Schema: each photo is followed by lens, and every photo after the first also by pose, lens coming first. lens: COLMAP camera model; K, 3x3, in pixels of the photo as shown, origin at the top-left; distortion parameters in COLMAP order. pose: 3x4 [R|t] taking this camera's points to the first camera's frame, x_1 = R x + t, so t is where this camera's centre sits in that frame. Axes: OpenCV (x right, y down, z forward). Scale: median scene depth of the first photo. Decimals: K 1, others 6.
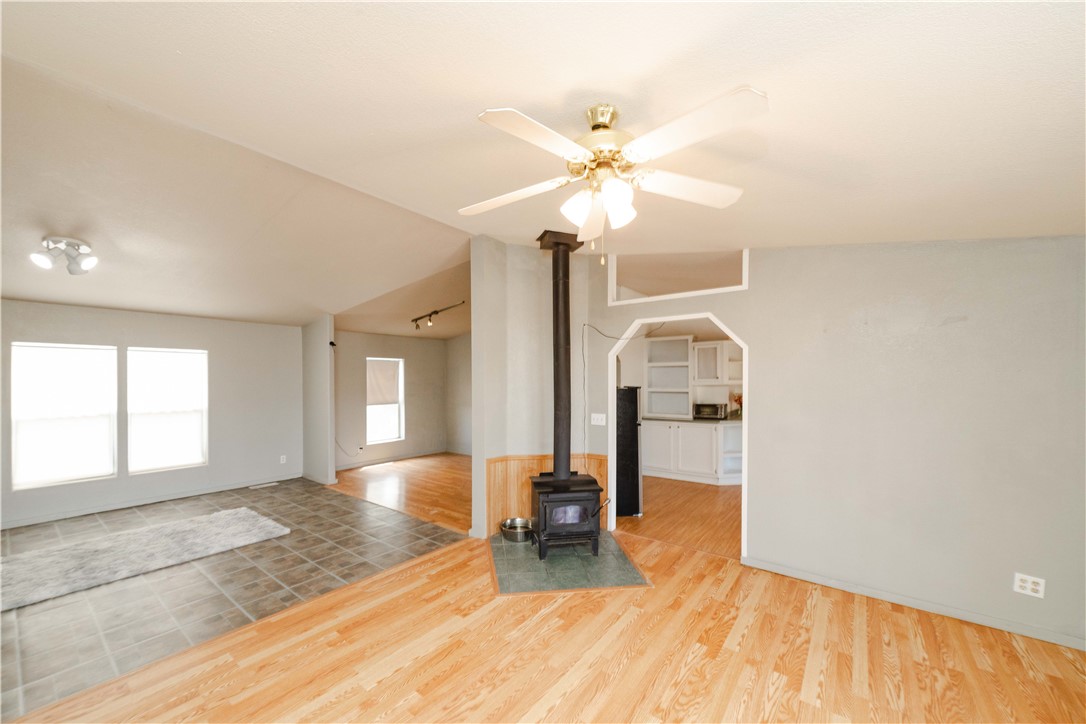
lens RADIAL K [[429.3, 0, 543.0], [0, 429.3, 362.0], [0, 0, 1]] dist [0.001177, 0.000309]
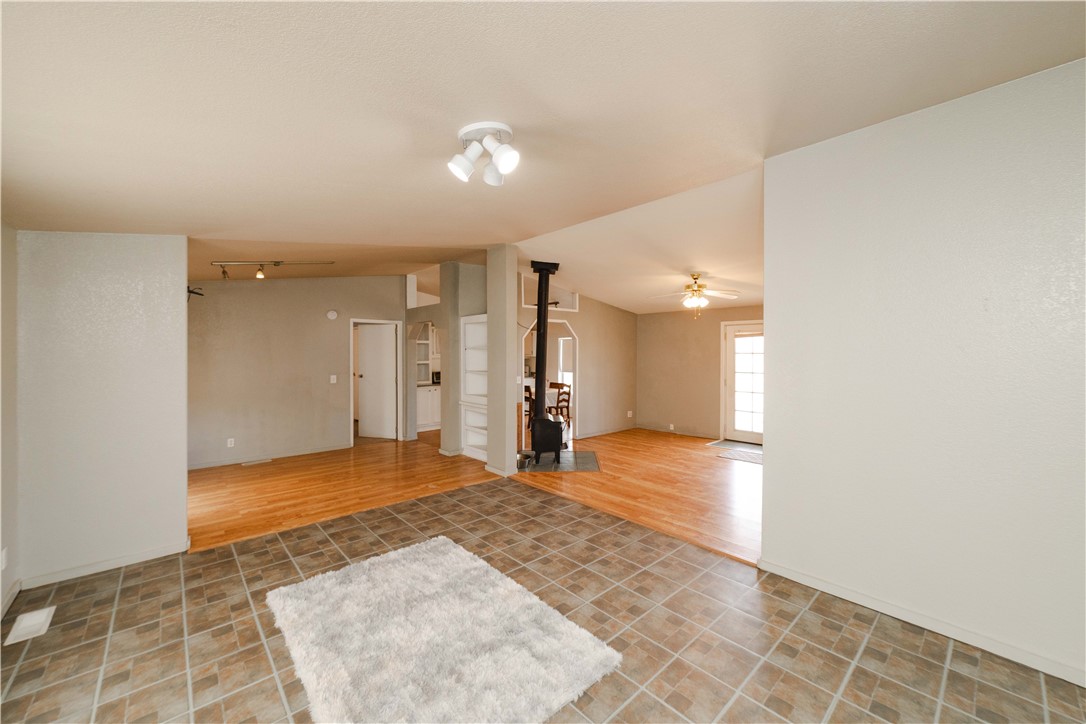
lens RADIAL K [[429.3, 0, 543.0], [0, 429.3, 362.0], [0, 0, 1]] dist [0.001177, 0.000309]
pose [[0.152414, -0.018744, 0.988139, -1.526342], [-0.039209, 0.998918, 0.024996, 0.030294], [-0.987539, -0.042553, 0.151514, 0.771738]]
